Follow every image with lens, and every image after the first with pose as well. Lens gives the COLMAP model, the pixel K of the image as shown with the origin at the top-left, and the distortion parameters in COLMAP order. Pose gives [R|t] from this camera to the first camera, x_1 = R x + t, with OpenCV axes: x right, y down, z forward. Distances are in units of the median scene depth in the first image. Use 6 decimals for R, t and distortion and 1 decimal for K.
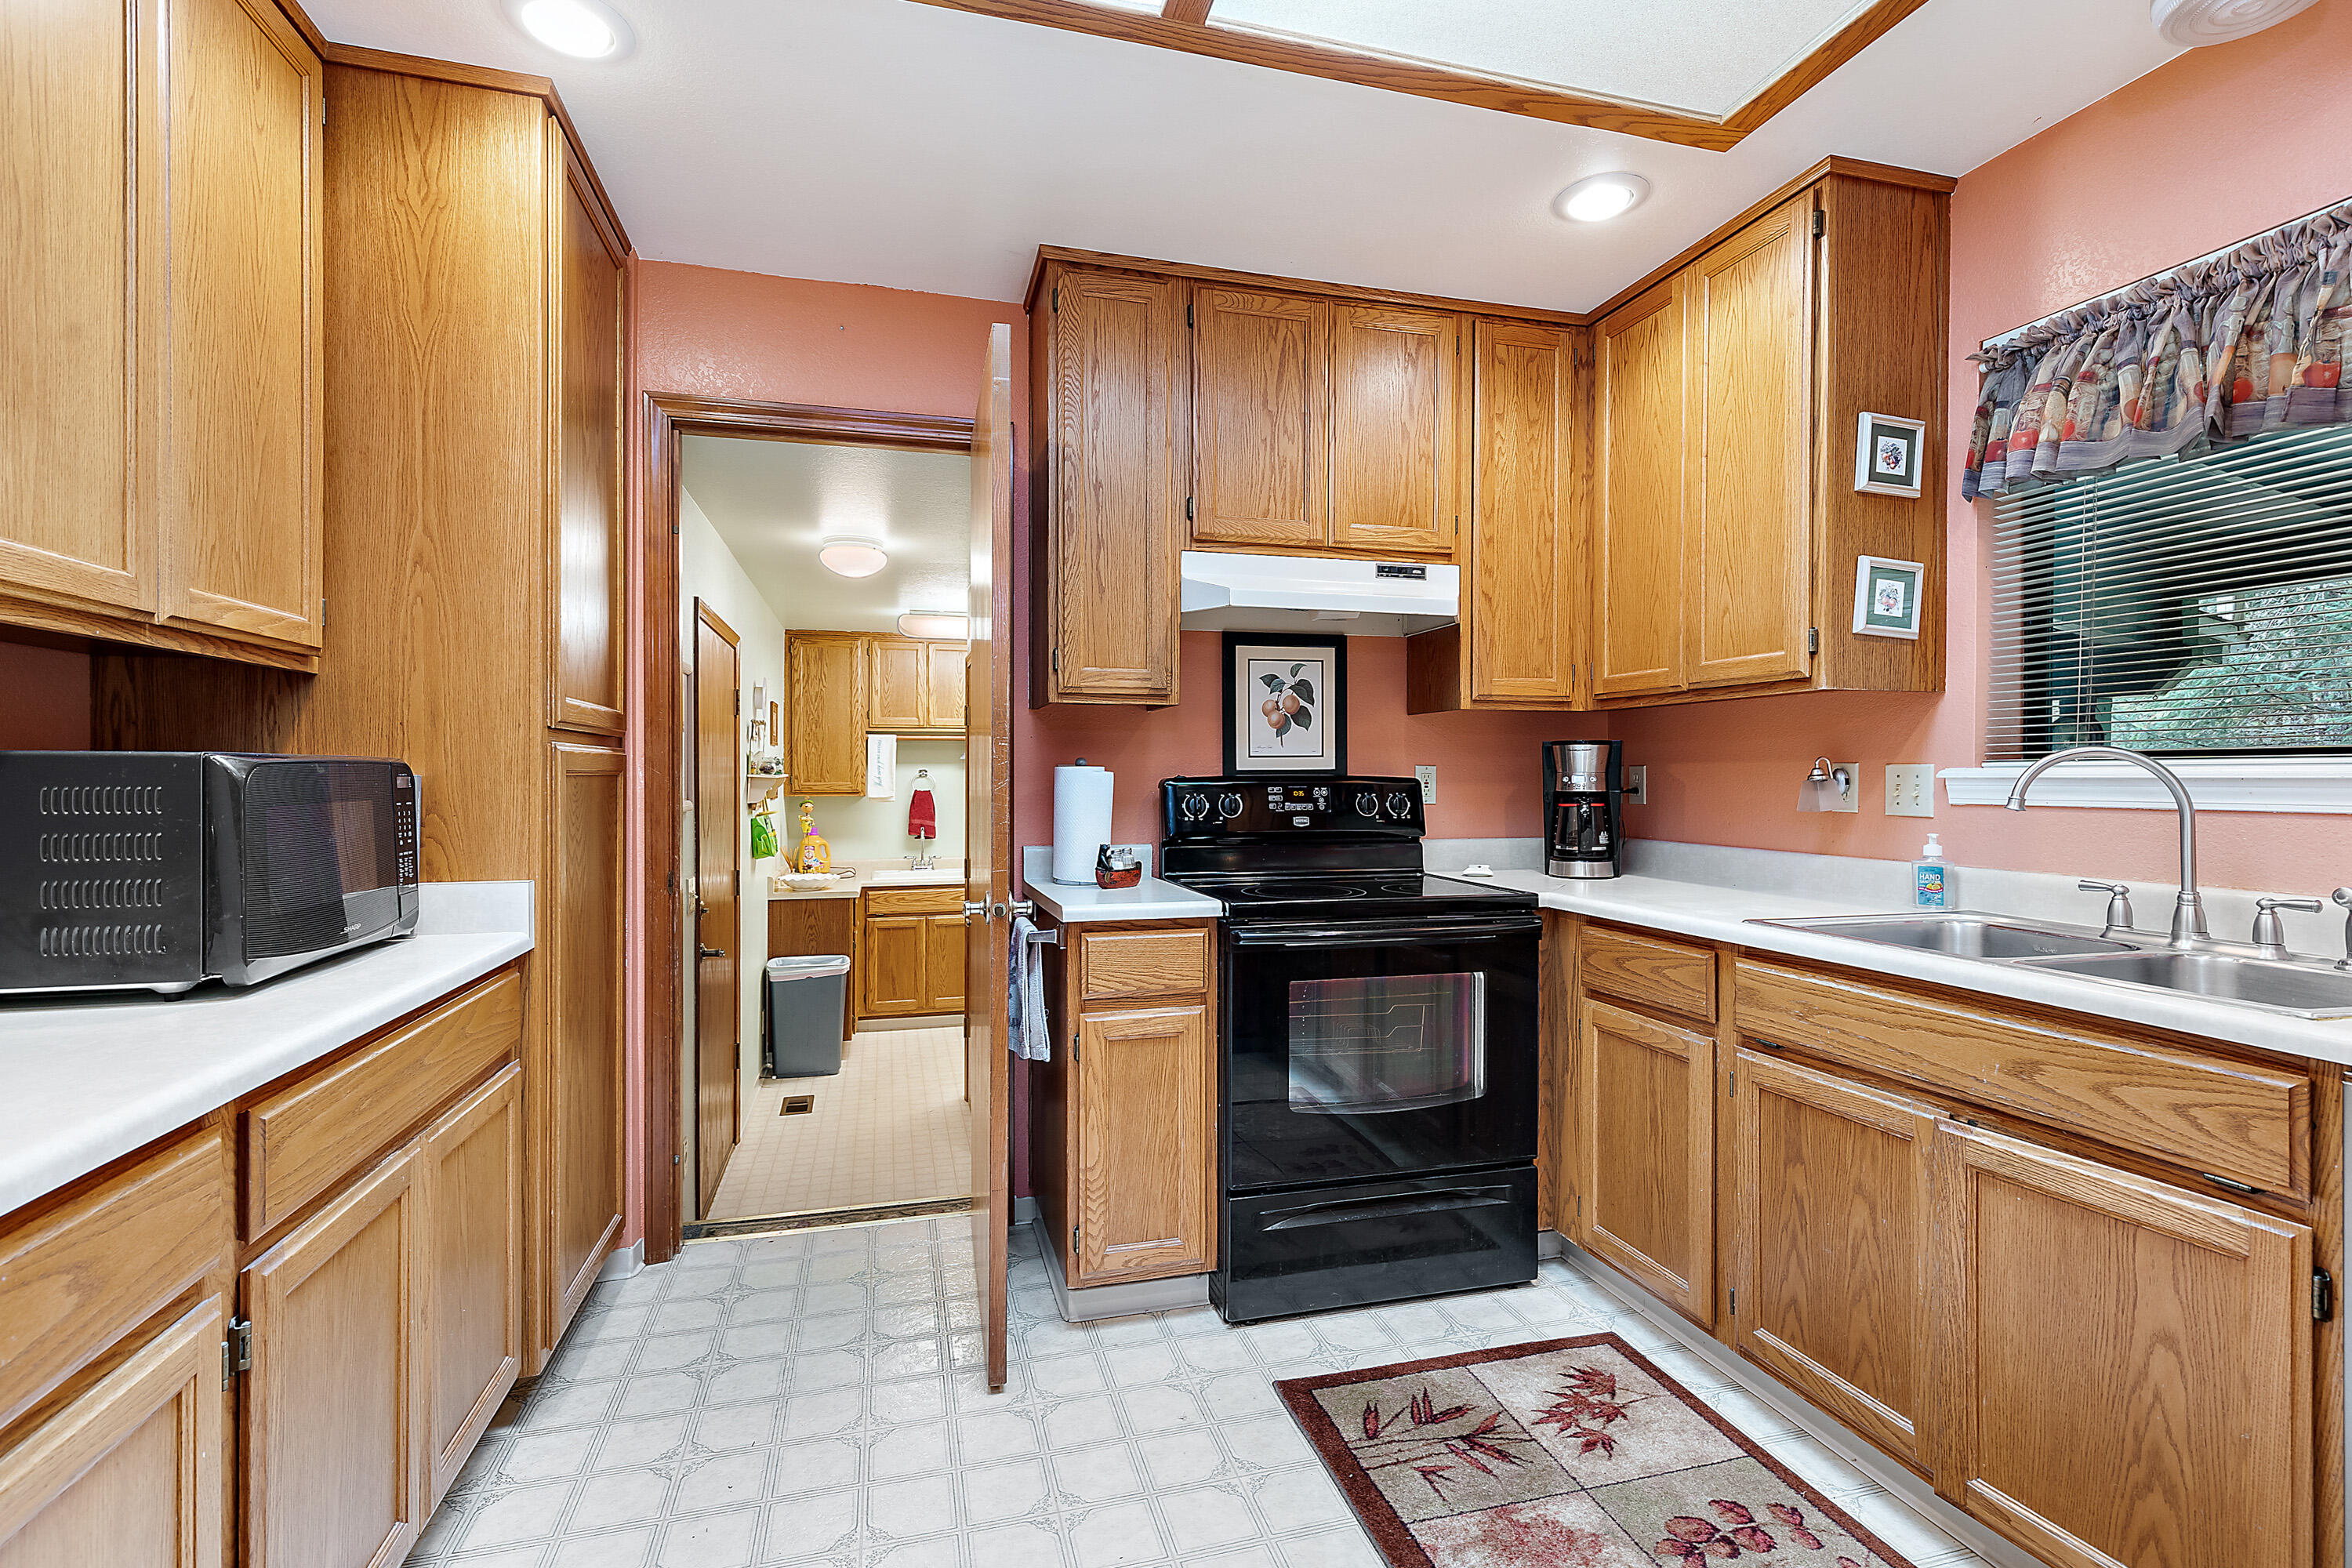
lens RADIAL K [[1086.3, 0, 1178.4], [0, 1086.3, 779.5], [0, 0, 1]] dist [0.009751, -0.002591]
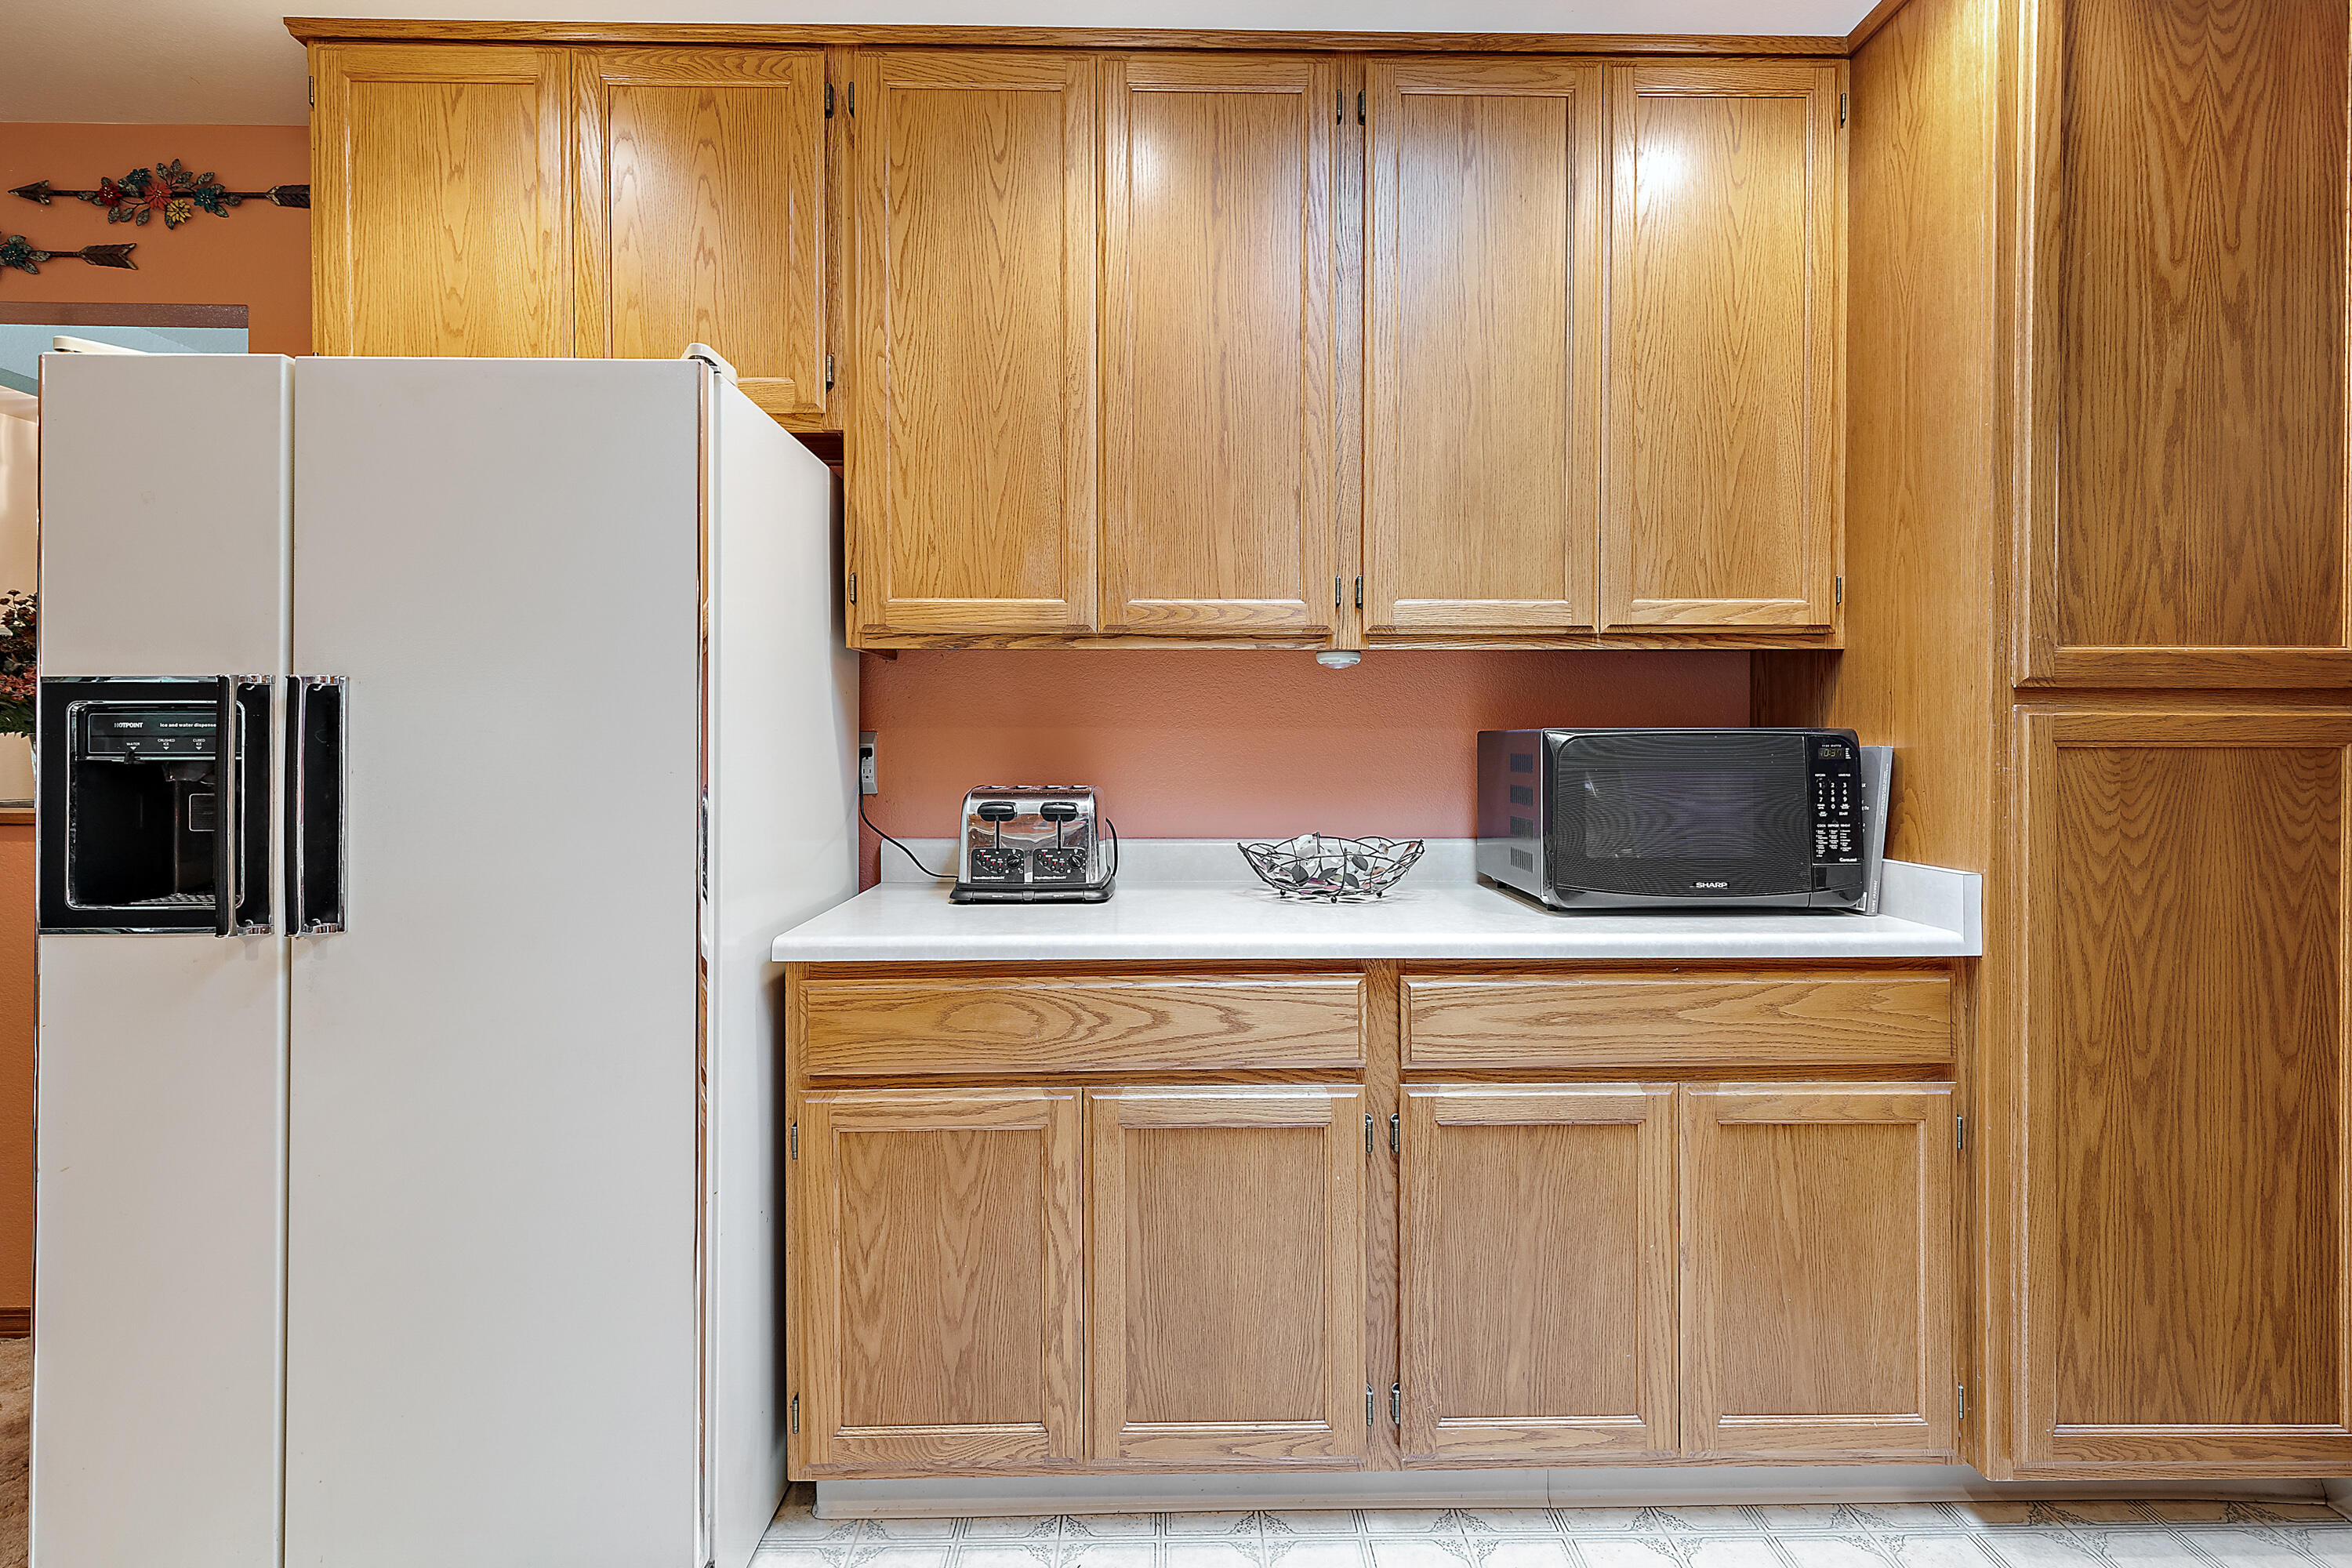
lens RADIAL K [[1086.3, 0, 1181.4], [0, 1086.3, 751.9], [0, 0, 1]] dist [0.009751, -0.002591]
pose [[-0.244529, 0.003819, -0.969634, 0.271262], [-0.005395, 0.999971, 0.005299, -0.000662], [0.969627, 0.006527, -0.244501, 0.465164]]
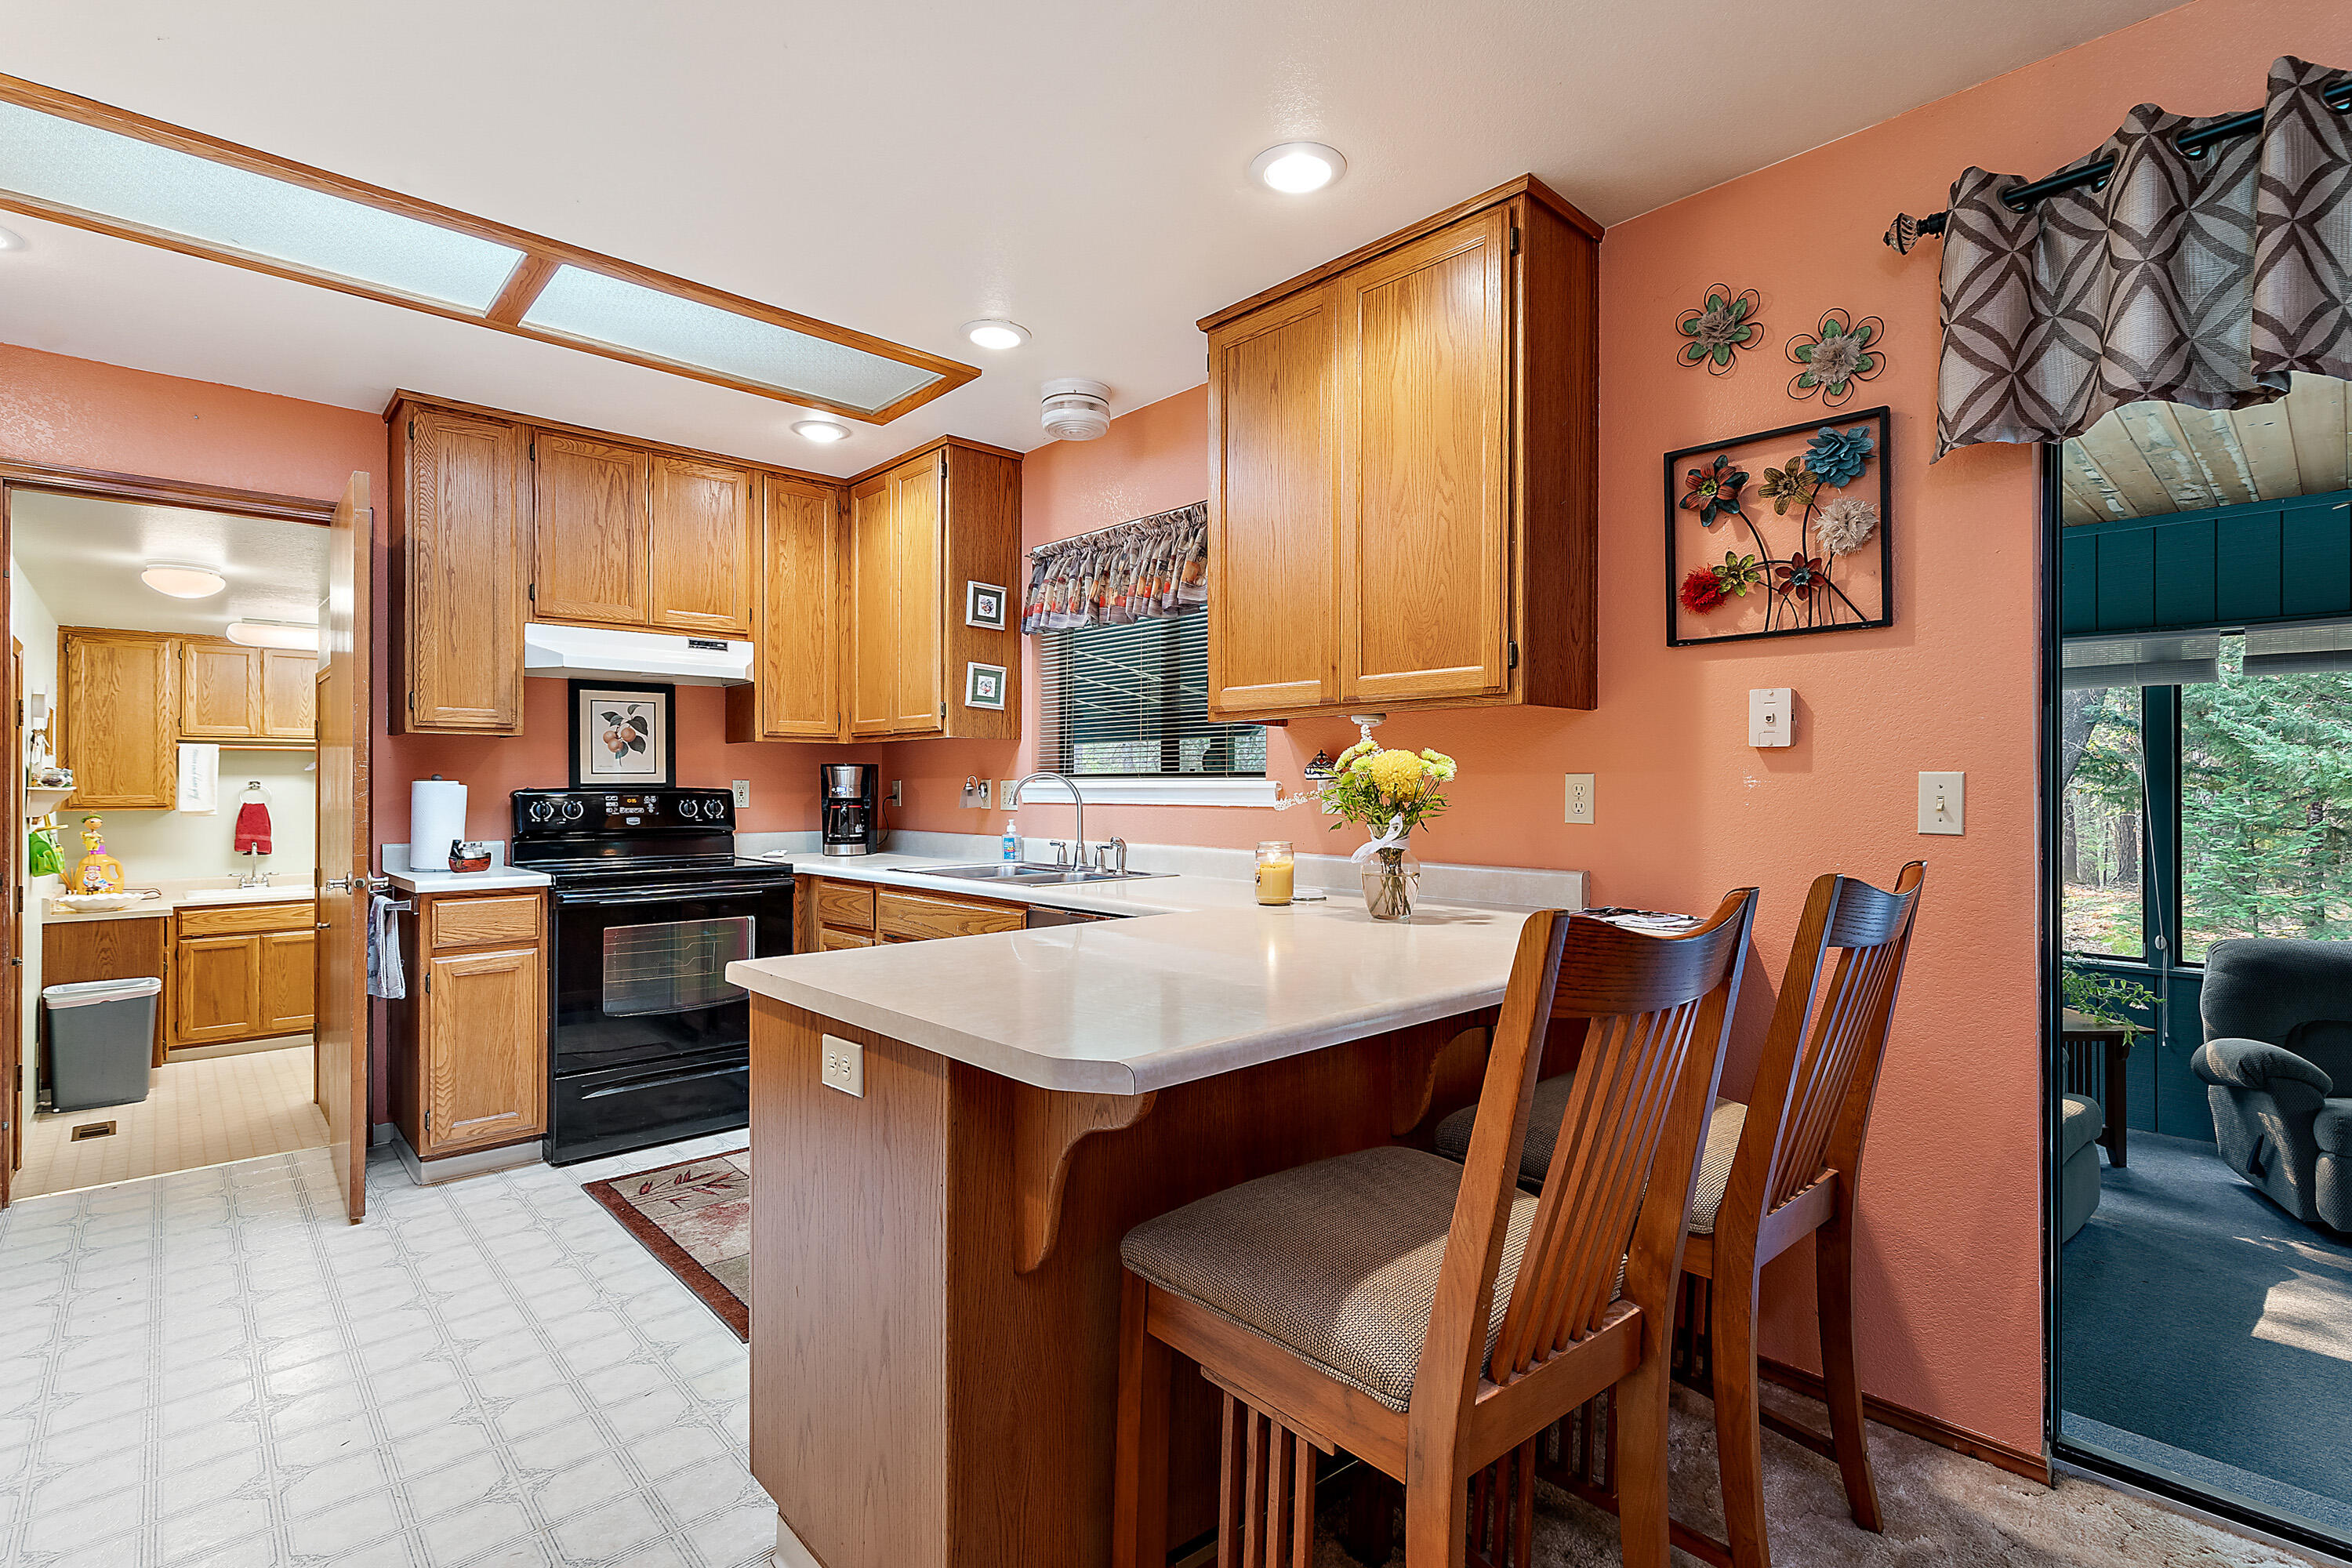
lens RADIAL K [[1086.3, 0, 1187.3], [0, 1086.3, 781.0], [0, 0, 1]] dist [0.009751, -0.002591]
pose [[0.882285, -0.000295, 0.470716, 0.092263], [0.004207, 0.999965, -0.007259, 0.001364], [-0.470697, 0.008384, 0.882255, -0.597691]]
